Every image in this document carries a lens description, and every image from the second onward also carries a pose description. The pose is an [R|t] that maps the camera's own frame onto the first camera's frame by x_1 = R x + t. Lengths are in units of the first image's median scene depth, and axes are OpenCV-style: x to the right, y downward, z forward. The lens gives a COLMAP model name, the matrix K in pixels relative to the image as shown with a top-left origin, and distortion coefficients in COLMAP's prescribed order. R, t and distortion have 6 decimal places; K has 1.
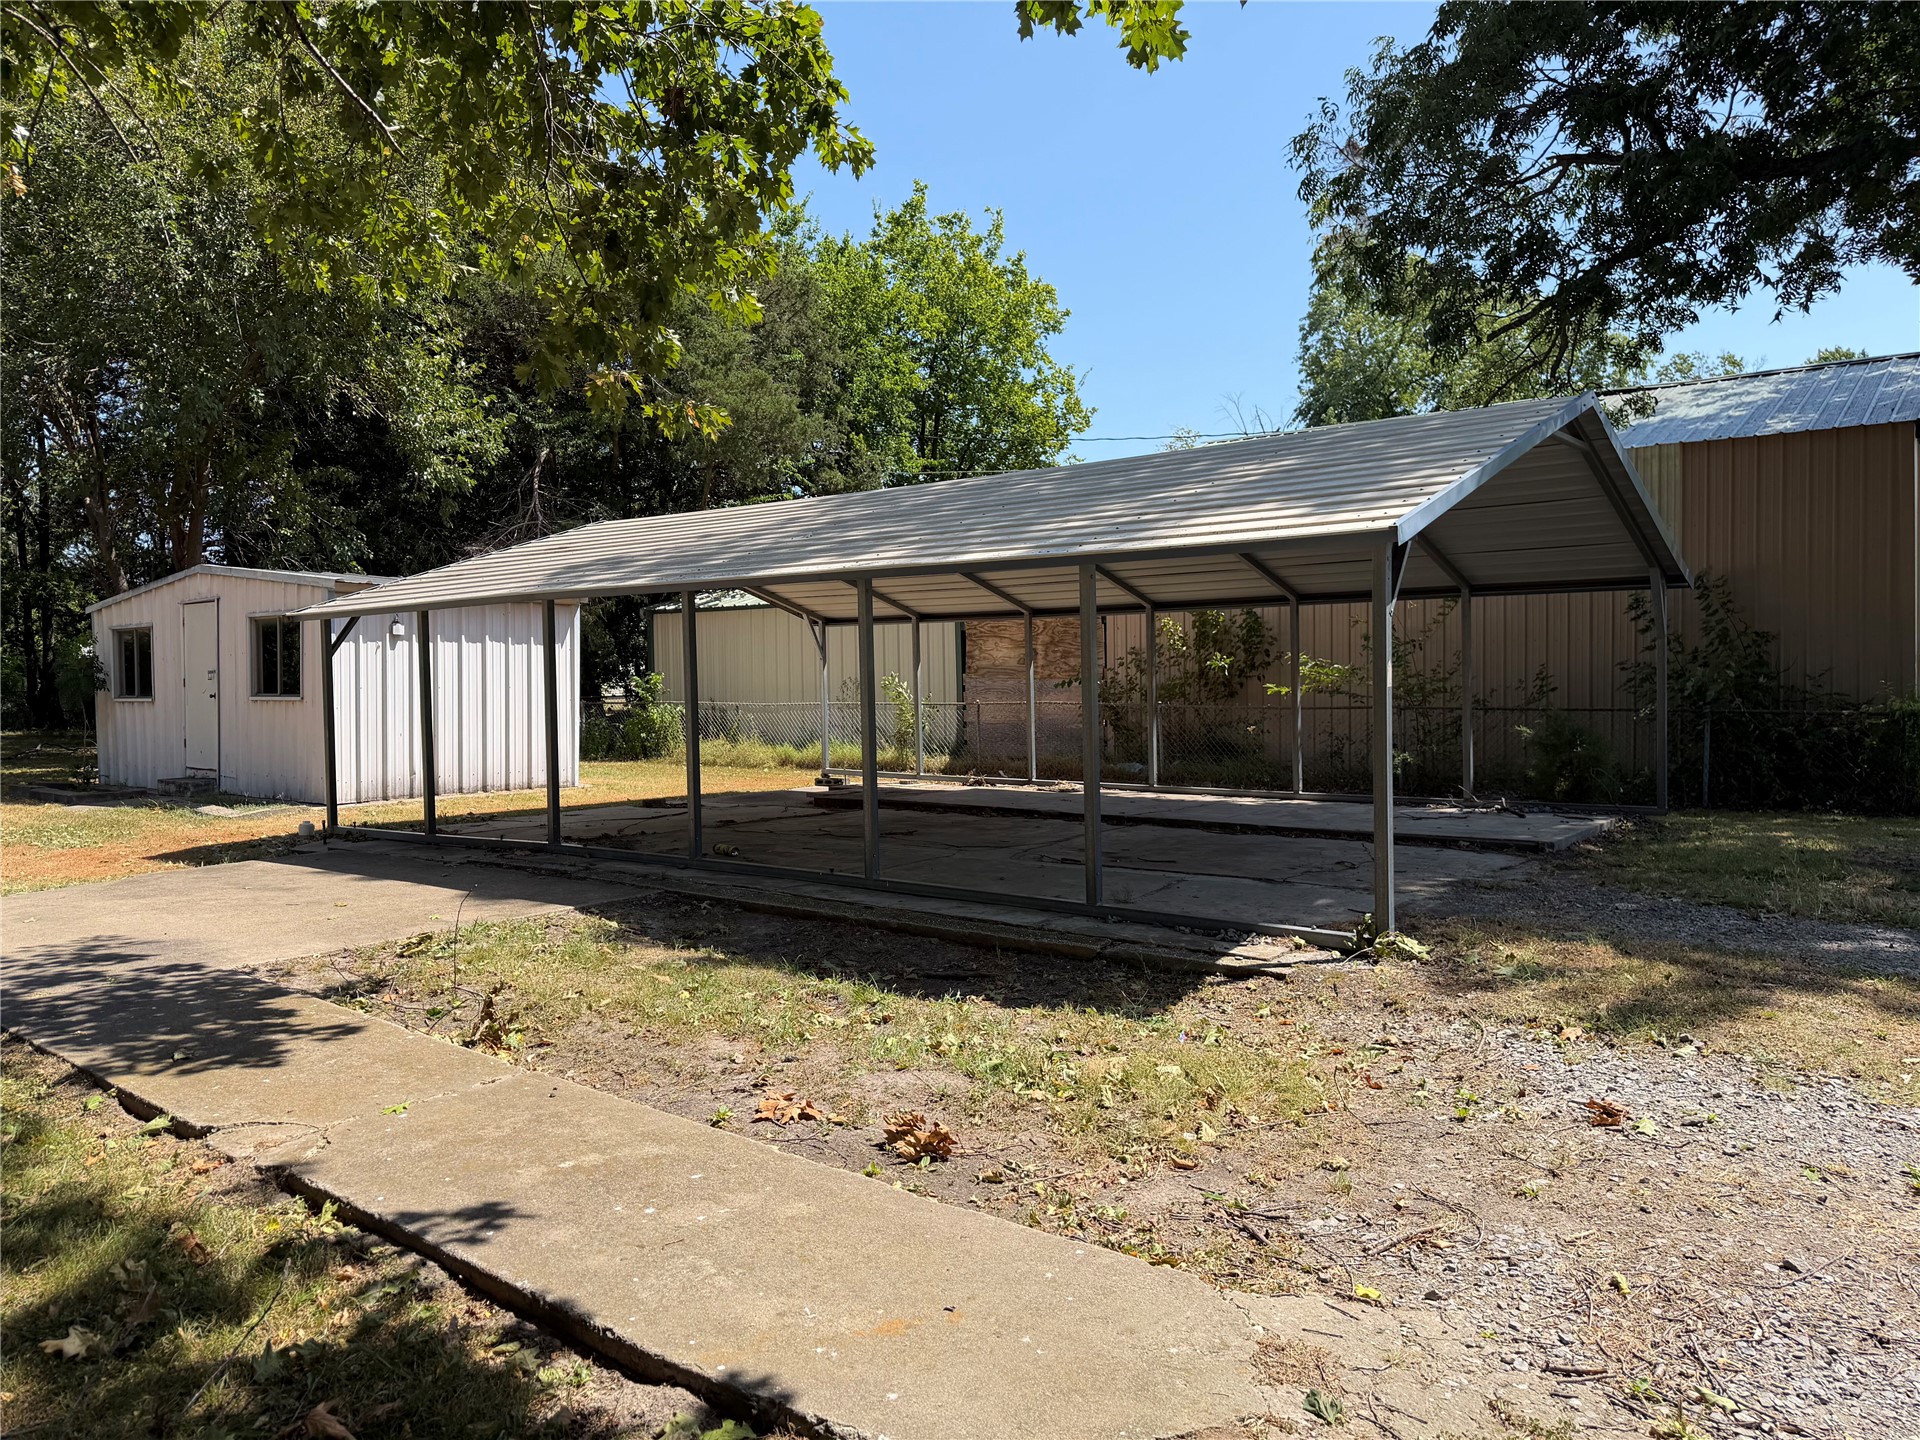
lens RADIAL K [[1355.8, 0, 969.4], [0, 1355.8, 711.7], [0, 0, 1]] dist [0.053110, -0.058828]
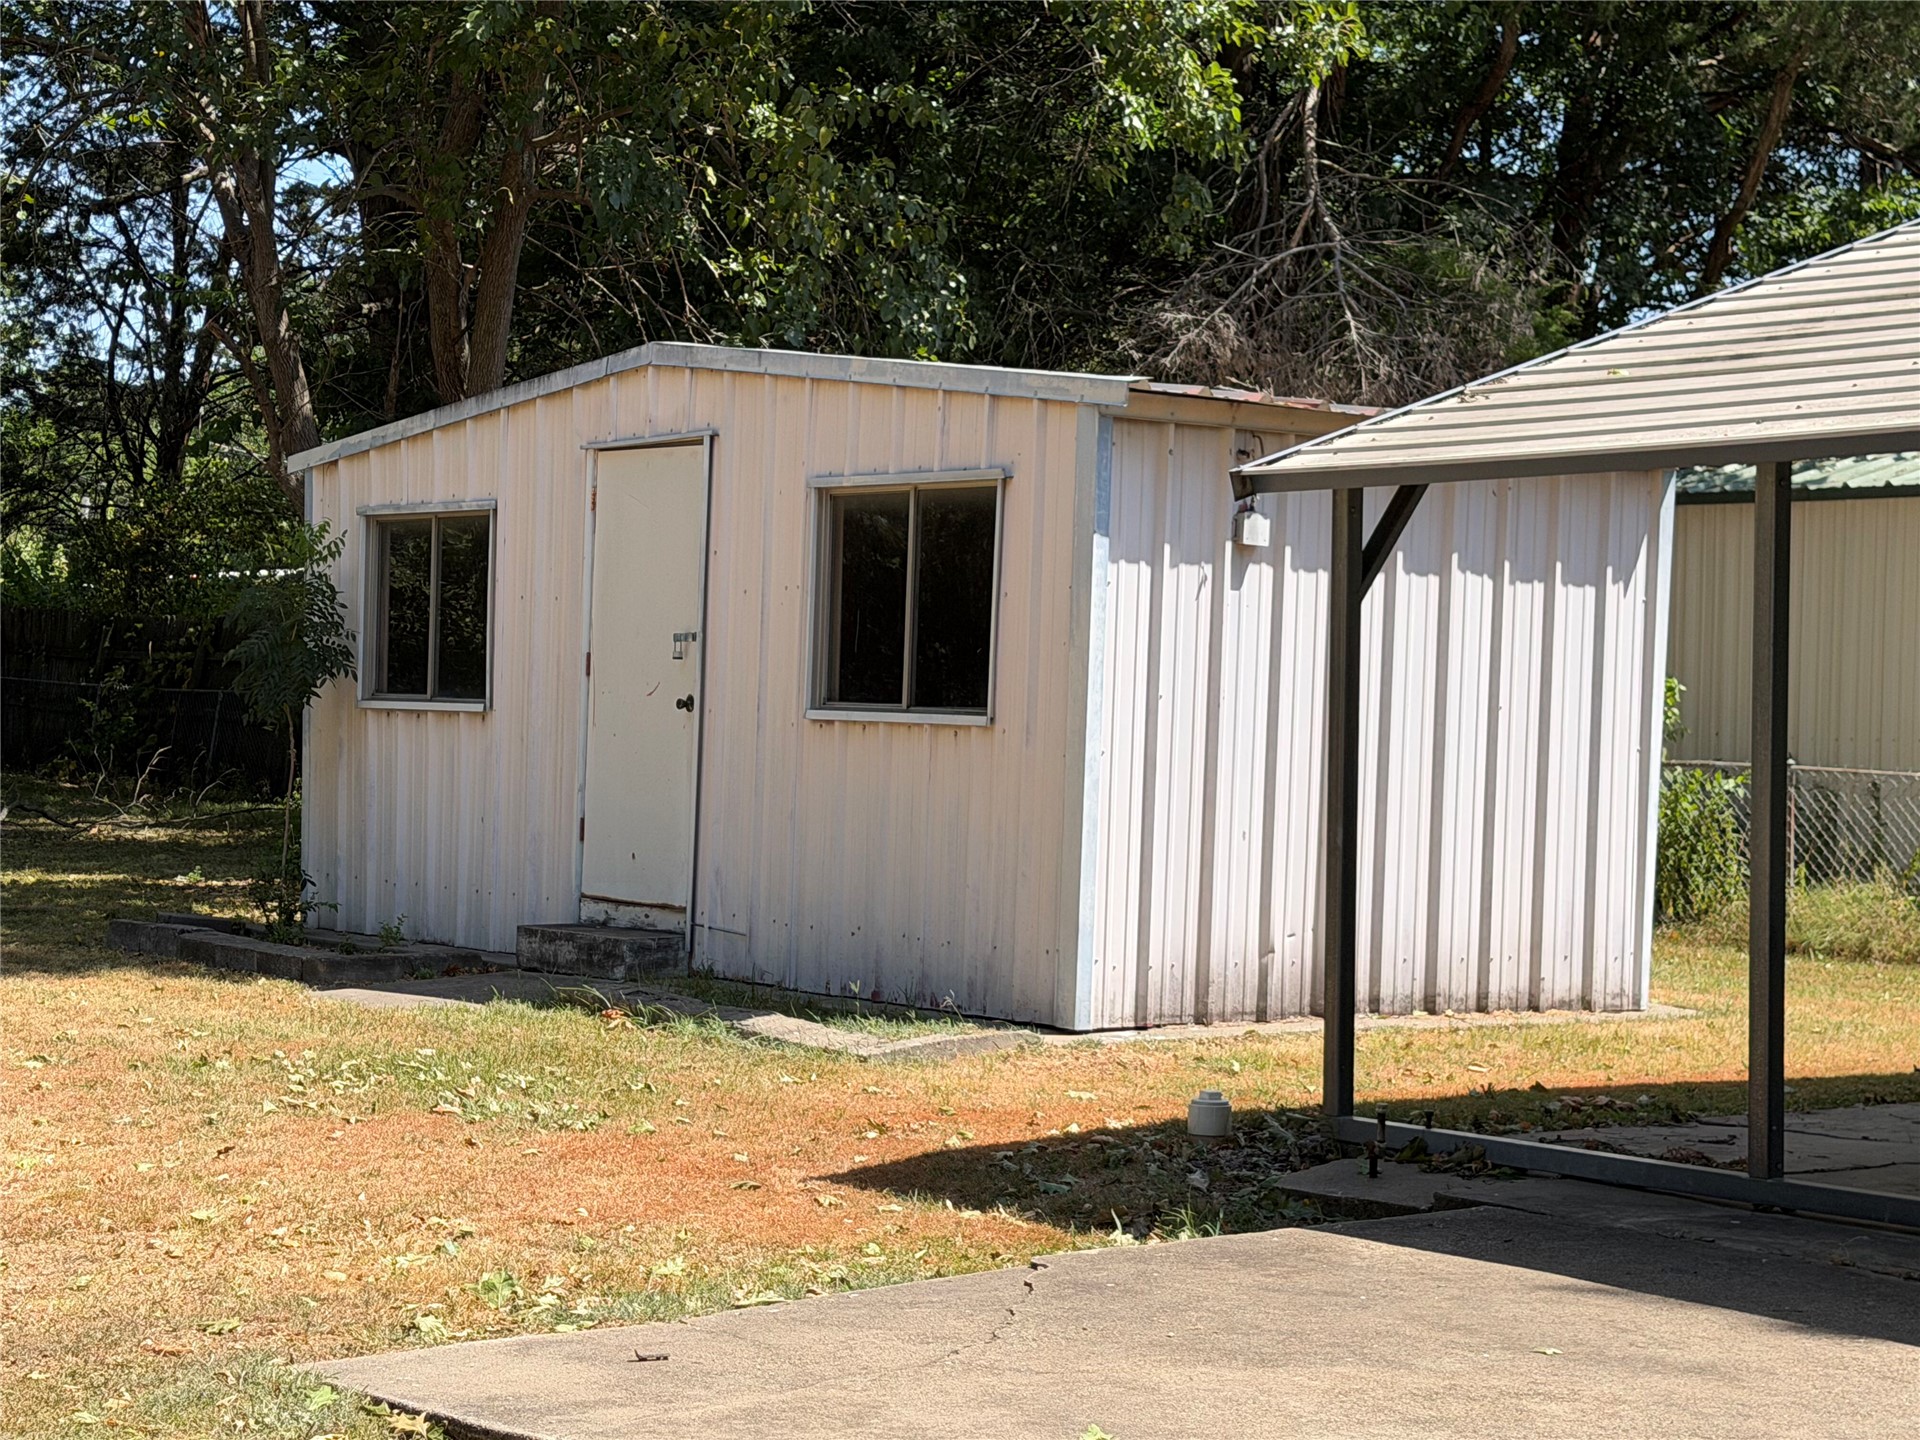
lens RADIAL K [[3550.4, 0, 961.7], [0, 3550.4, 715.8], [0, 0, 1]] dist [0.153978, 0.000000]
pose [[0.971475, 0.036895, -0.234253, -0.265641], [-0.041453, 0.999034, -0.014561, 0.002478], [0.233489, 0.023856, 0.972067, 0.107287]]
